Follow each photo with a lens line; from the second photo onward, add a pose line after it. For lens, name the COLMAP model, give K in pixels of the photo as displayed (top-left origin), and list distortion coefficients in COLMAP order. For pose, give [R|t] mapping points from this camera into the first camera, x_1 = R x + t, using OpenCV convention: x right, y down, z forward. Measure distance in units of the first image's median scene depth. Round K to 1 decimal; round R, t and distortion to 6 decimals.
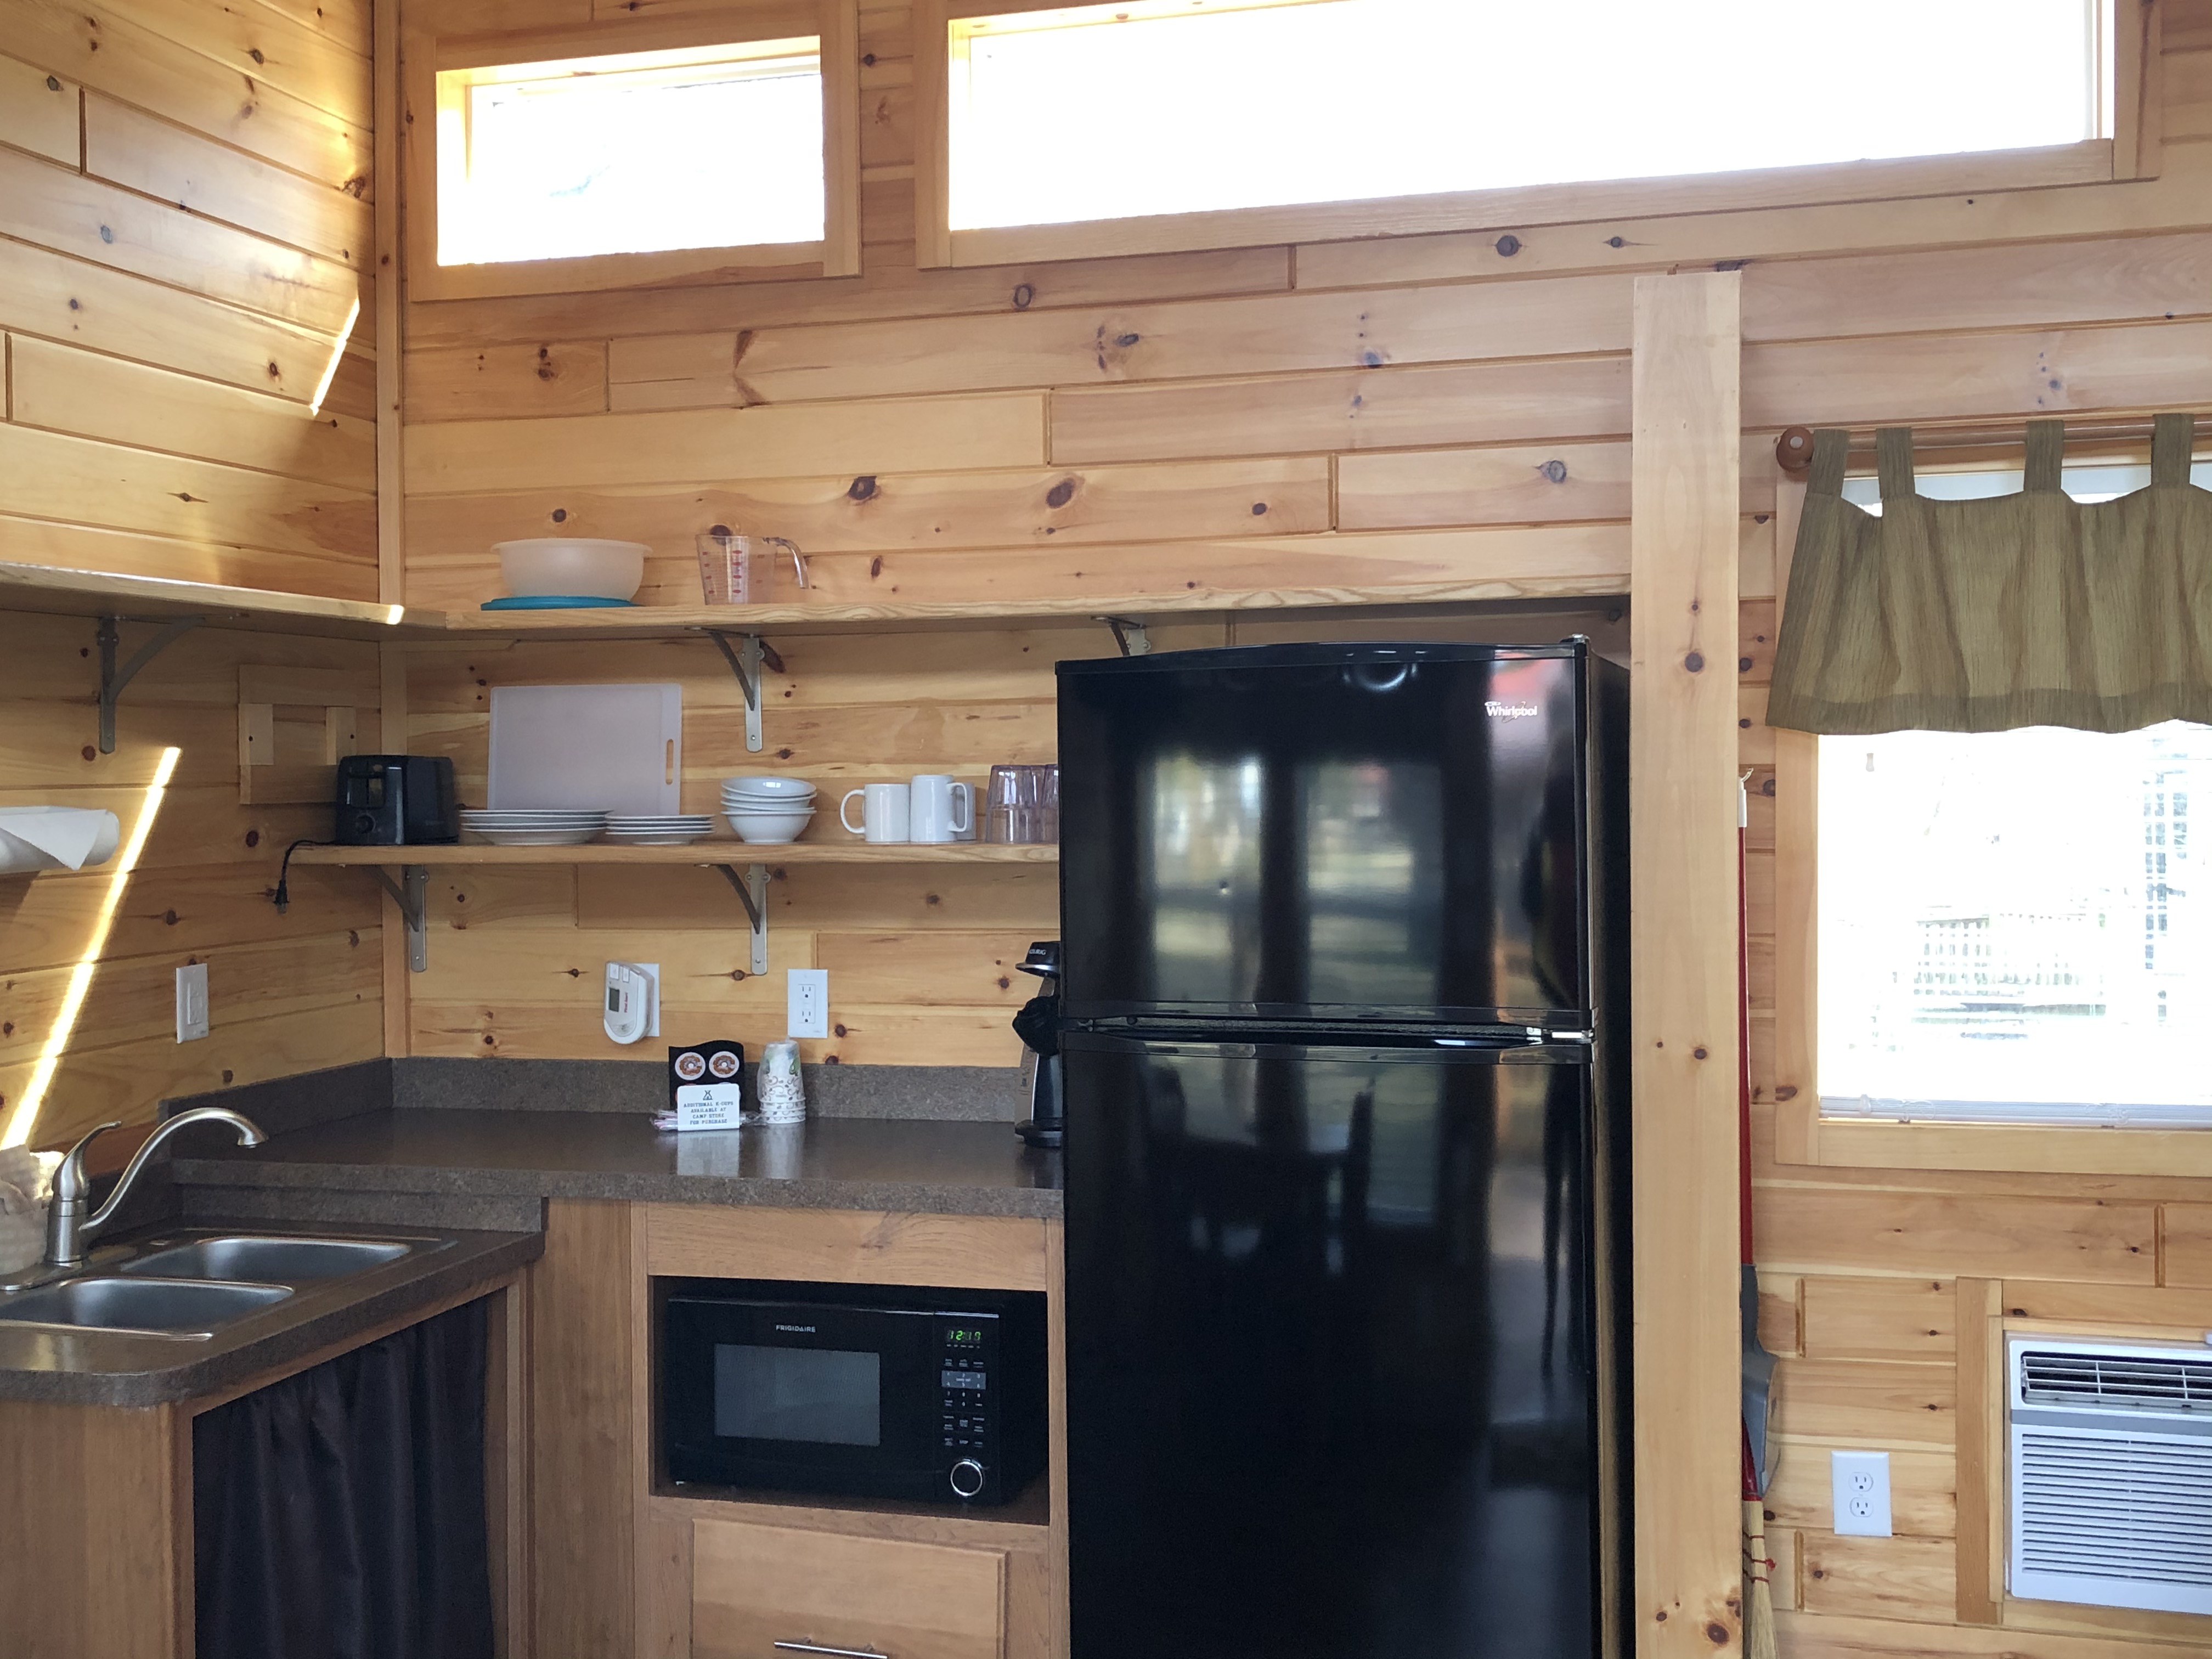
lens RADIAL K [[2367.1, 0, 1115.1], [0, 2367.1, 831.4], [0, 0, 1]] dist [0.022619, 0.000000]
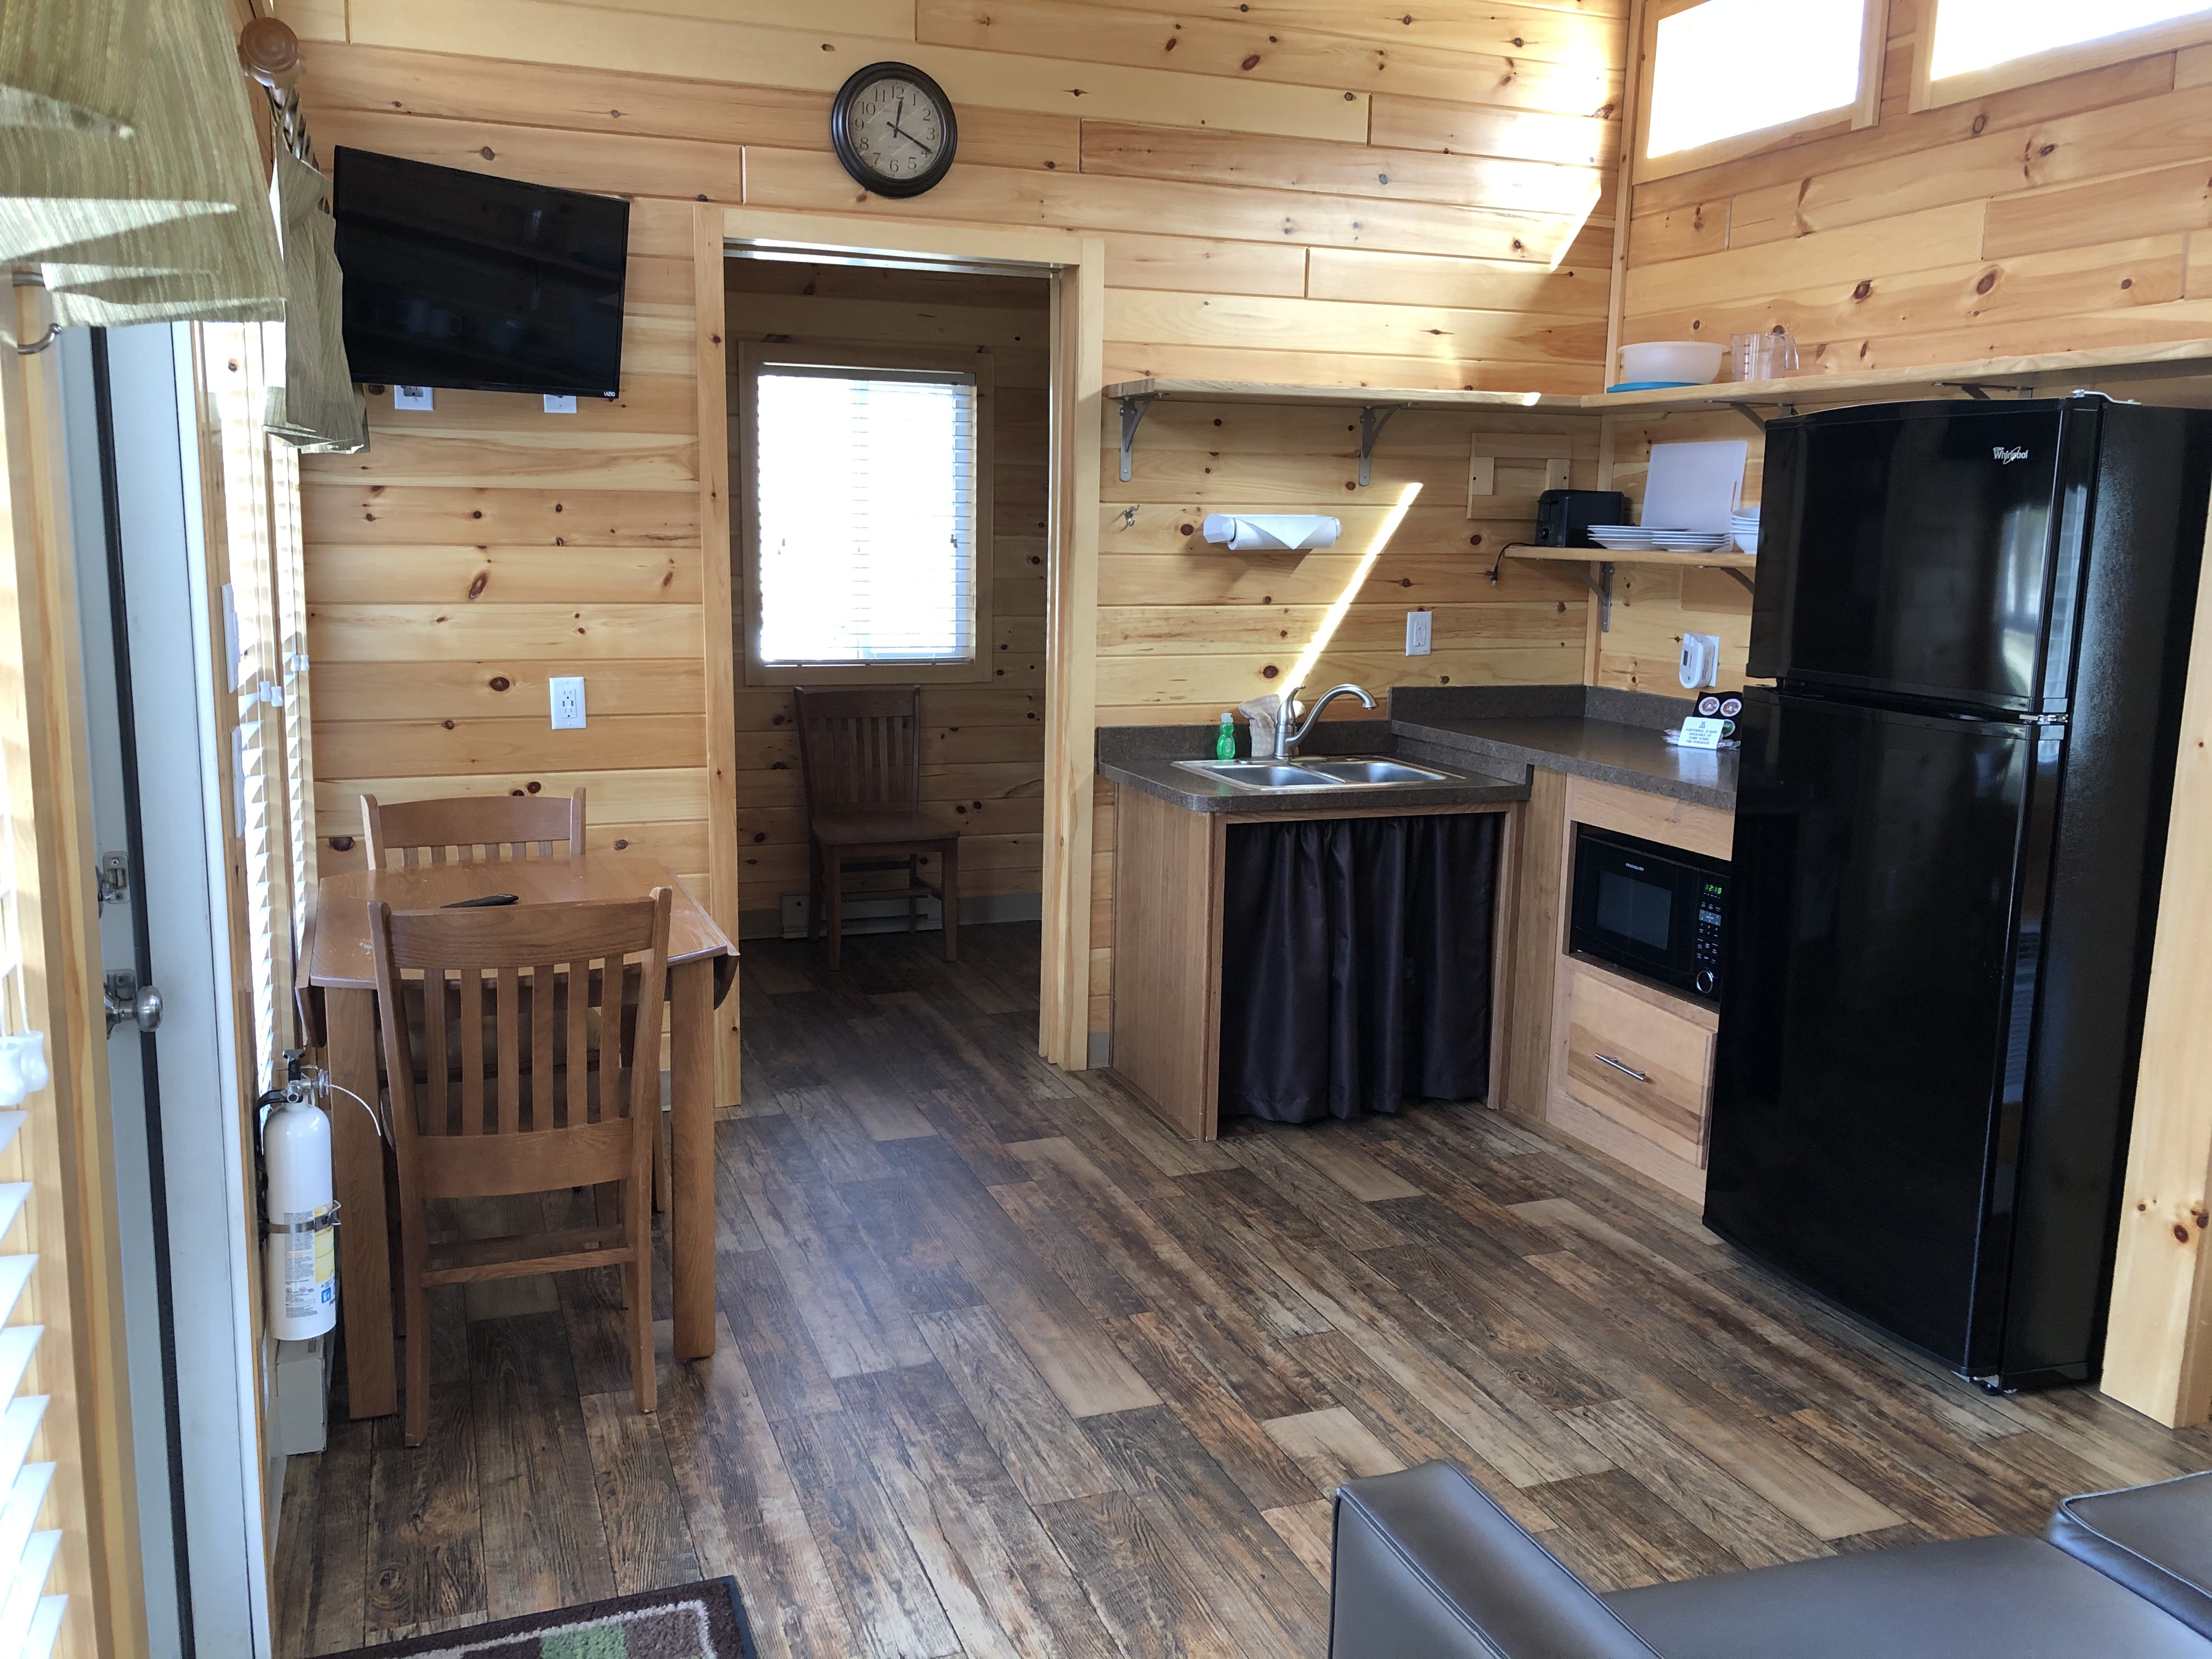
lens RADIAL K [[1783.3, 0, 1114.2], [0, 1783.3, 818.0], [0, 0, 1]] dist [0.032226, -0.030841]
pose [[0.604145, 0.152232, -0.782198, 0.490862], [-0.042269, 0.986323, 0.159312, 0.006546], [0.795752, -0.063185, 0.602317, 0.028829]]
